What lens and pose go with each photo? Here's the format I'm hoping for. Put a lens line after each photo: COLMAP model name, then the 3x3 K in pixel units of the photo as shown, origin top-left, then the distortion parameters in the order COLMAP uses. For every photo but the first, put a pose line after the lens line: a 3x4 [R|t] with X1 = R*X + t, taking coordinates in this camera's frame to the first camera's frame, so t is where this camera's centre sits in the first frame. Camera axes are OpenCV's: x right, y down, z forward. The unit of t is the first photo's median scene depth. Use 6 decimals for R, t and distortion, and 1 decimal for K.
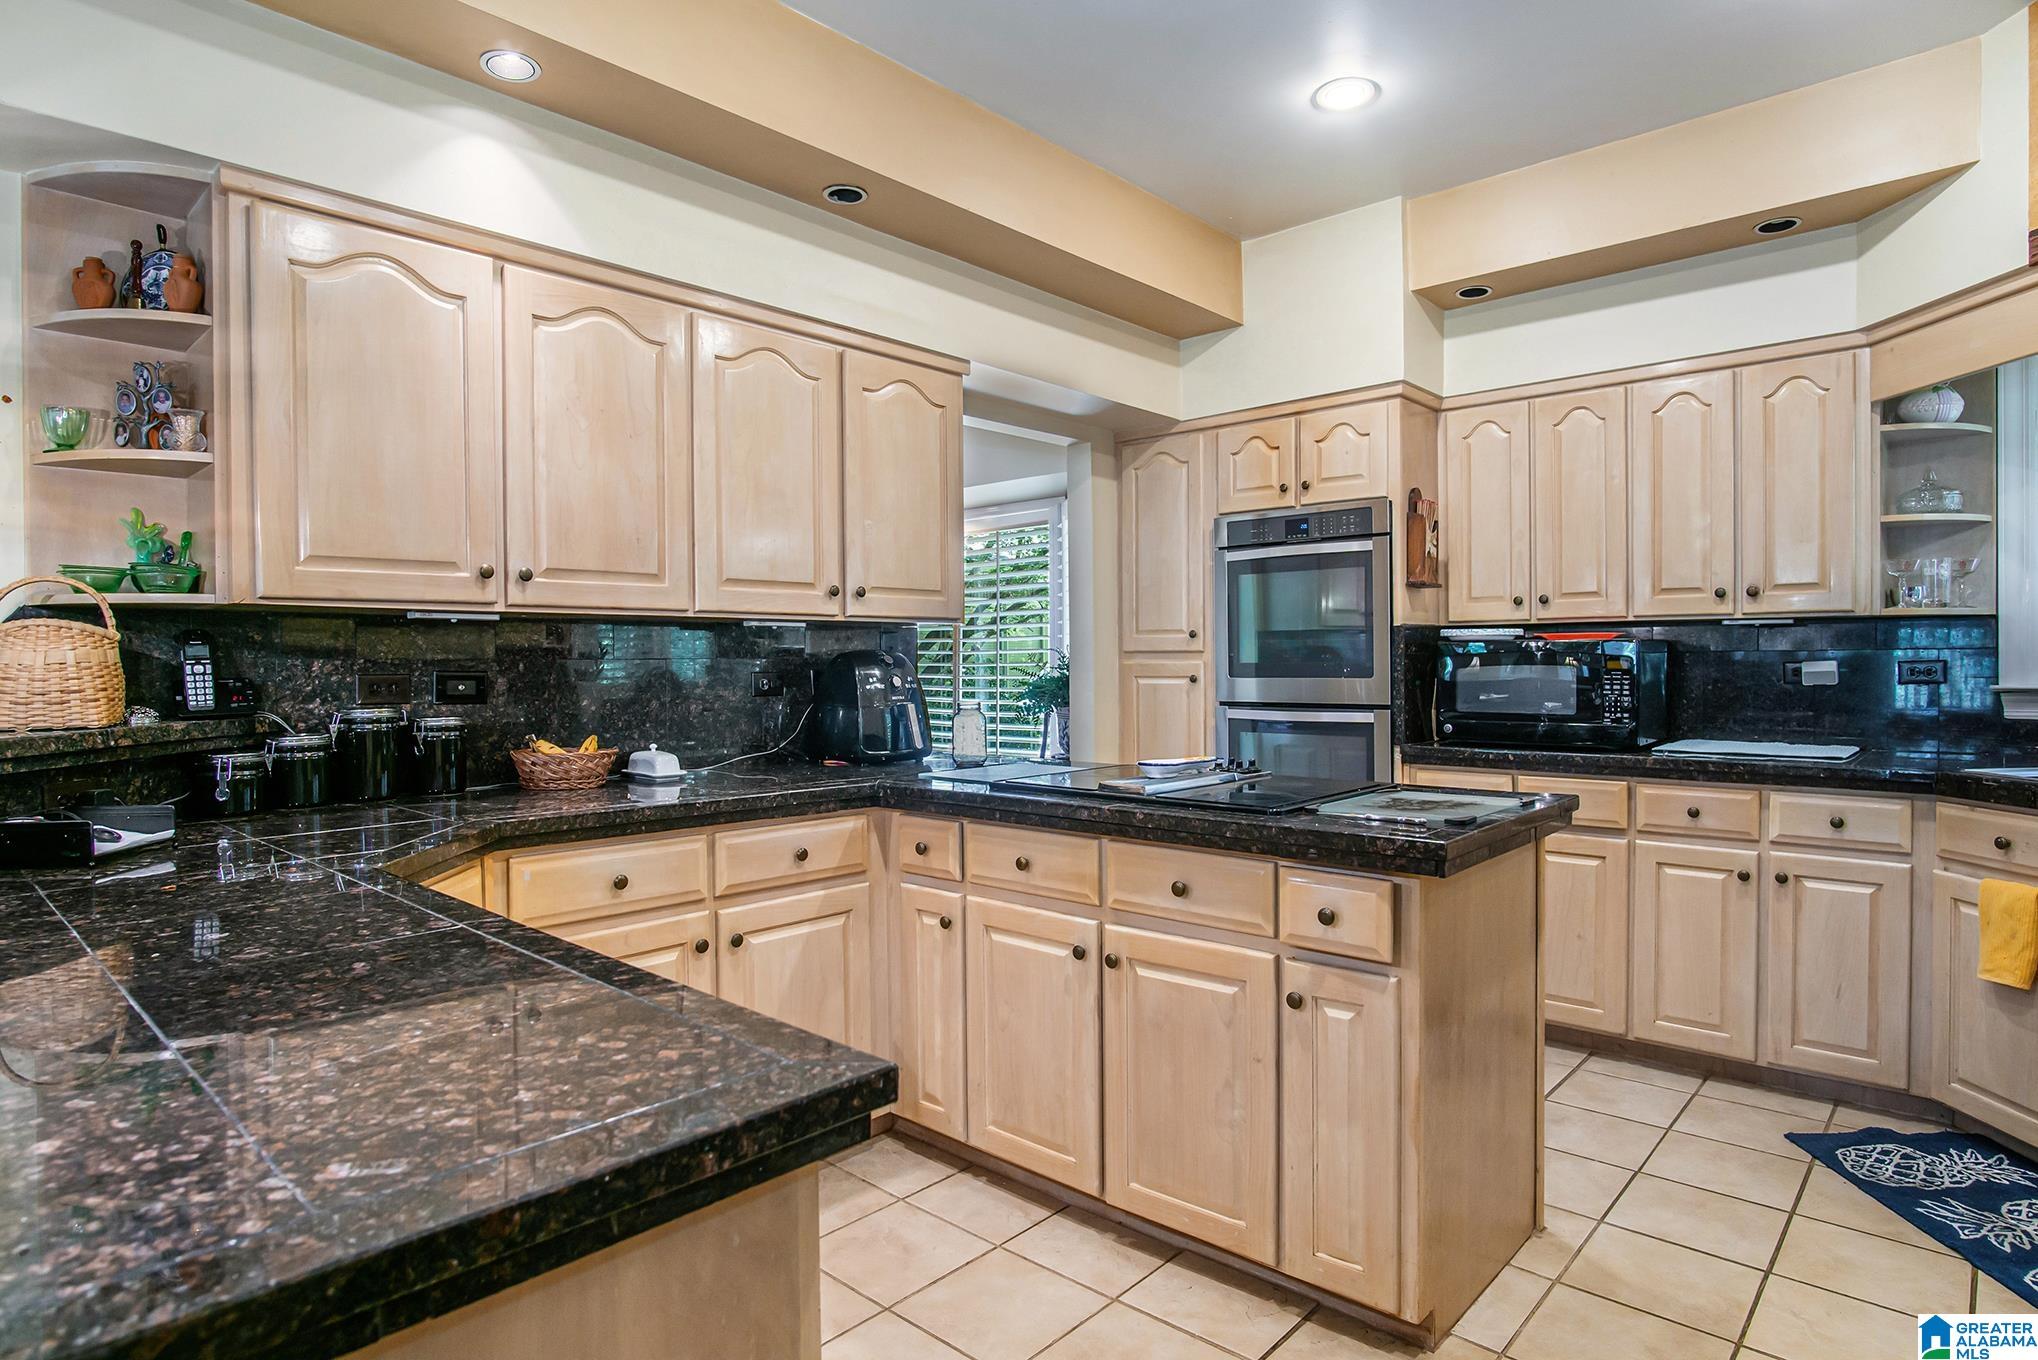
lens RADIAL K [[1120.6, 0, 1019.0], [0, 1120.6, 680.0], [0, 0, 1]] dist [-0.021121, 0.001464]
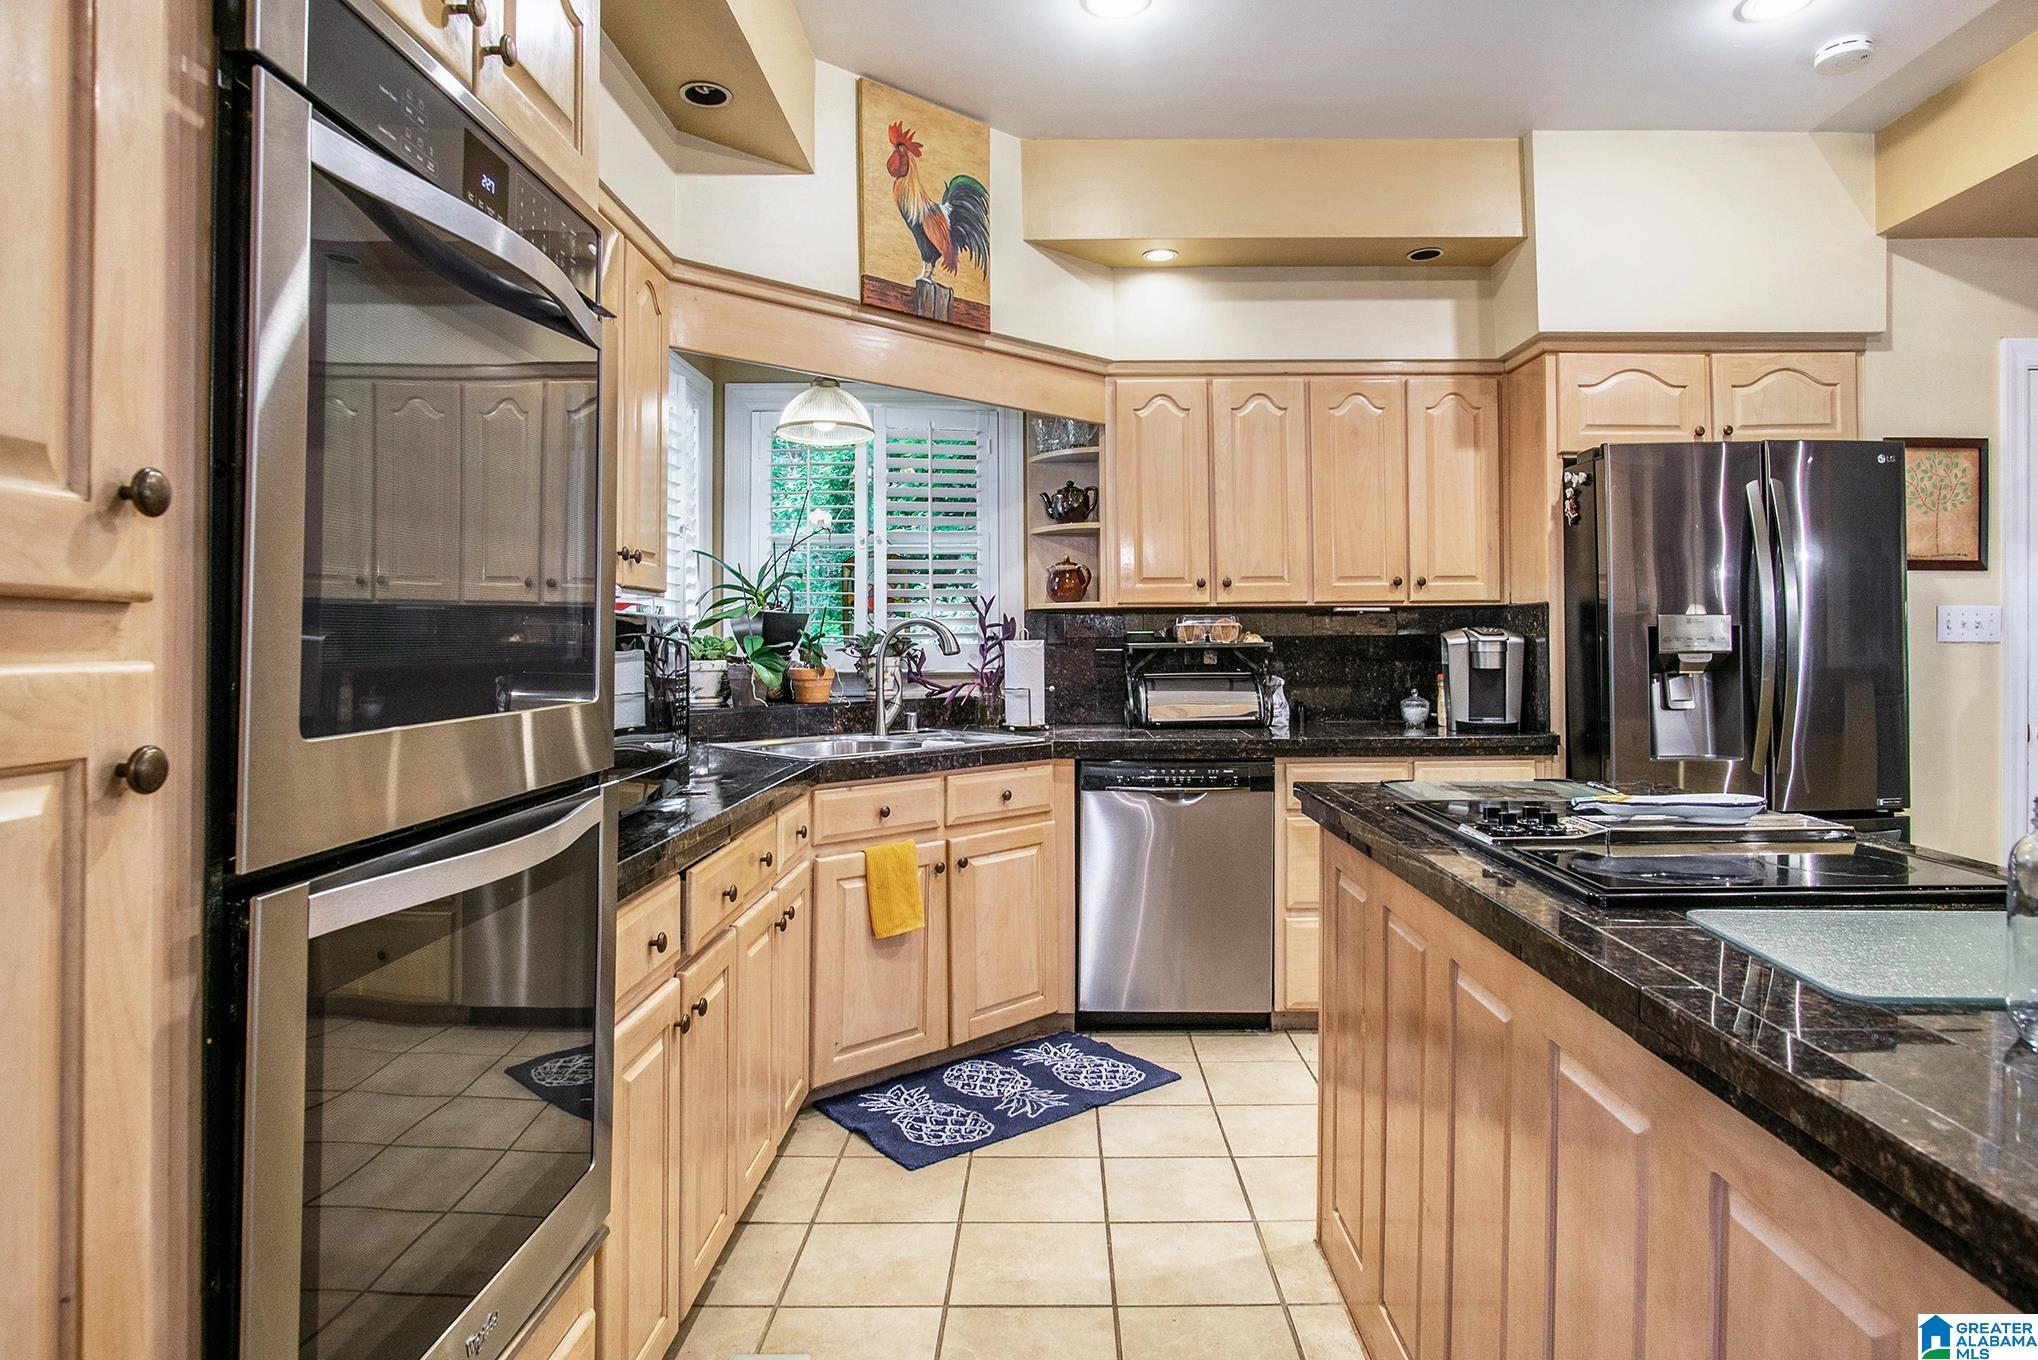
lens RADIAL K [[1147.0, 0, 1034.9], [0, 1147.0, 631.7], [0, 0, 1]] dist [-0.003108, 0.000023]
pose [[-0.668280, 0.021025, 0.743613, -0.089595], [0.021143, 0.999734, -0.009266, -0.020577], [-0.743610, 0.009530, -0.668546, 1.596562]]
